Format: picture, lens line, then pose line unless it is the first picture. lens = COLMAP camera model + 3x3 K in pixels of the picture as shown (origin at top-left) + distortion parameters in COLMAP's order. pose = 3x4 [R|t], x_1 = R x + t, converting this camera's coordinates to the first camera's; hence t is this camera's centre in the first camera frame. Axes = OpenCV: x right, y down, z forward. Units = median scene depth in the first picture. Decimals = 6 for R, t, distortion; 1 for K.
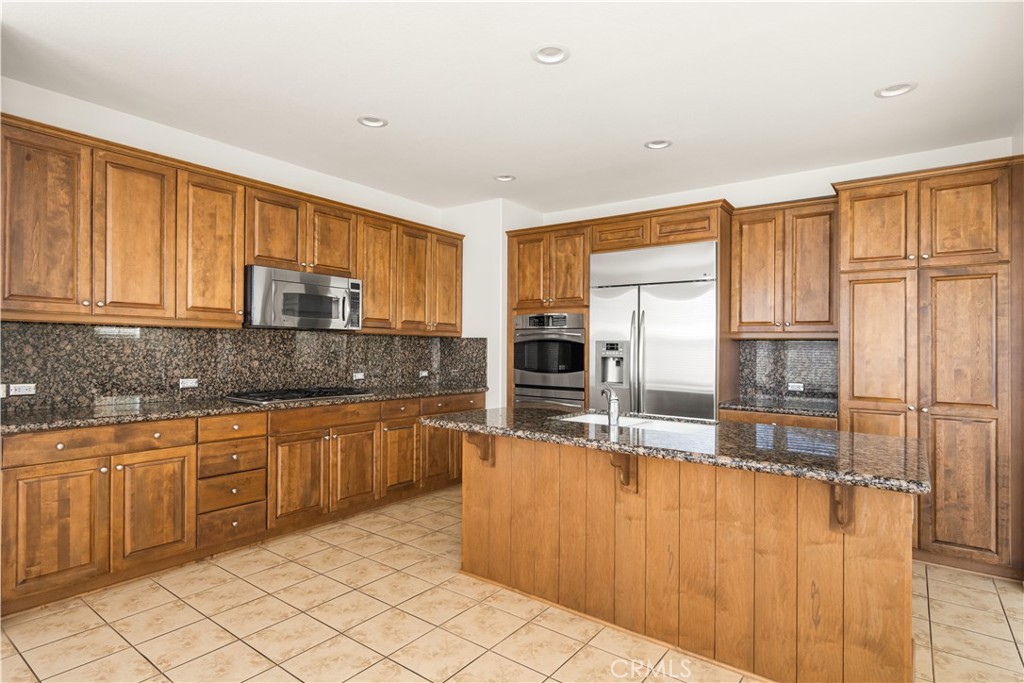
lens RADIAL K [[539.9, 0, 511.1], [0, 539.9, 344.6], [0, 0, 1]] dist [0.001948, -0.000050]
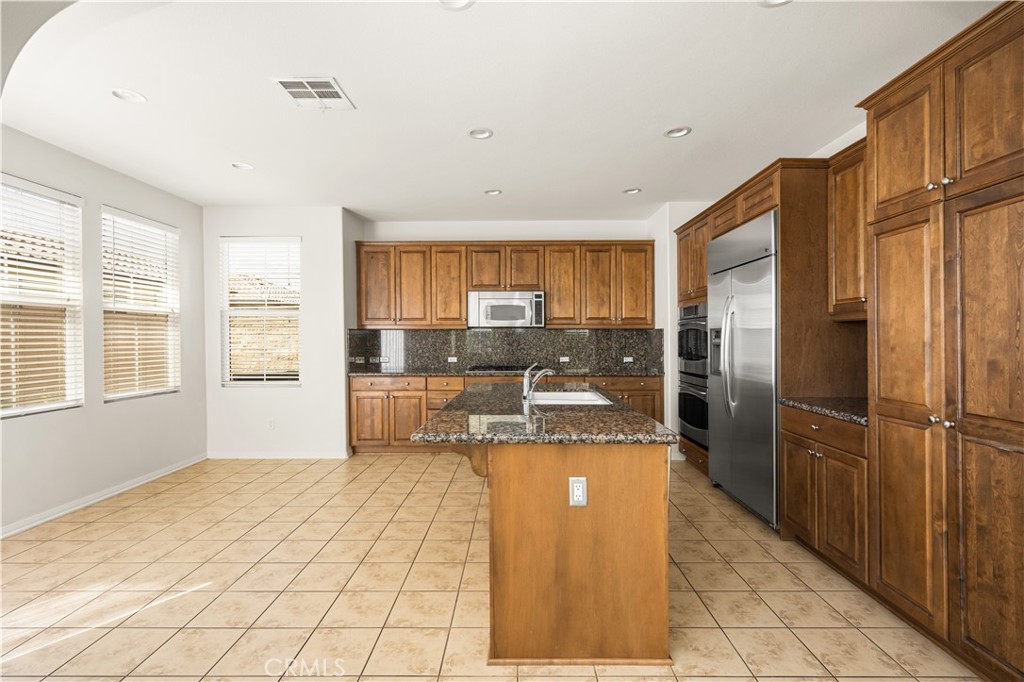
lens RADIAL K [[478.4, 0, 512.0], [0, 478.4, 341.0], [0, 0, 1]] dist [0.000315, 0.000075]
pose [[0.579226, -0.010679, -0.815097, 0.869386], [0.015408, 0.999879, -0.002150, 0.015802], [0.815021, -0.011313, 0.579321, 0.243726]]
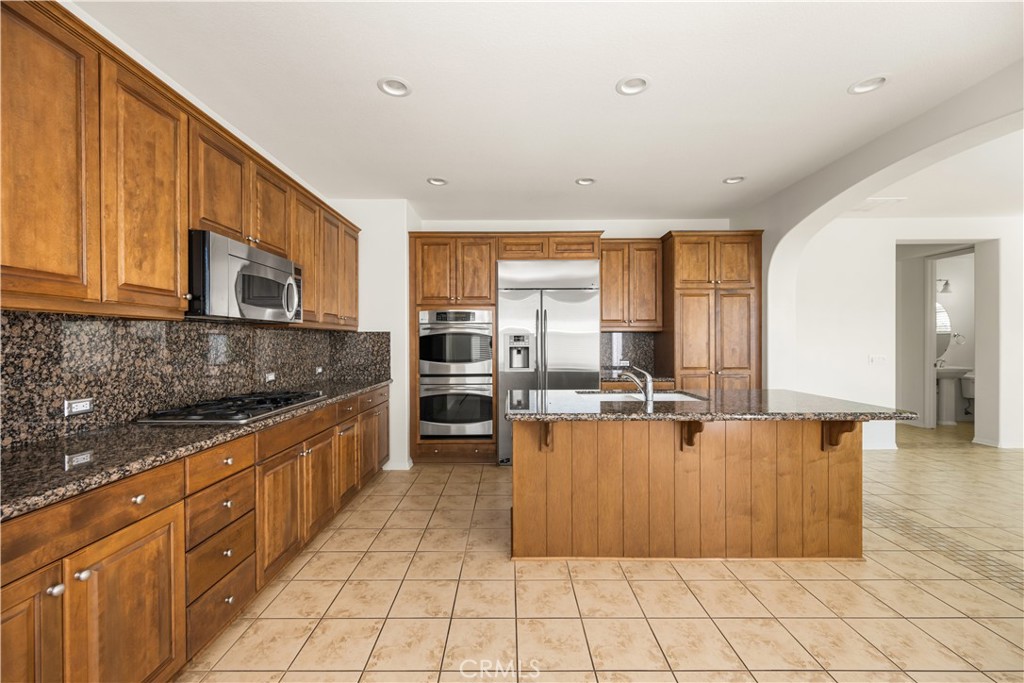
lens RADIAL K [[415.1, 0, 506.5], [0, 415.1, 339.0], [0, 0, 1]] dist [0.000473, 0.000189]
pose [[0.799529, -0.014945, 0.600441, -0.512934], [0.011868, 0.999888, 0.009084, -0.004694], [-0.600510, -0.000137, 0.799618, 0.338591]]
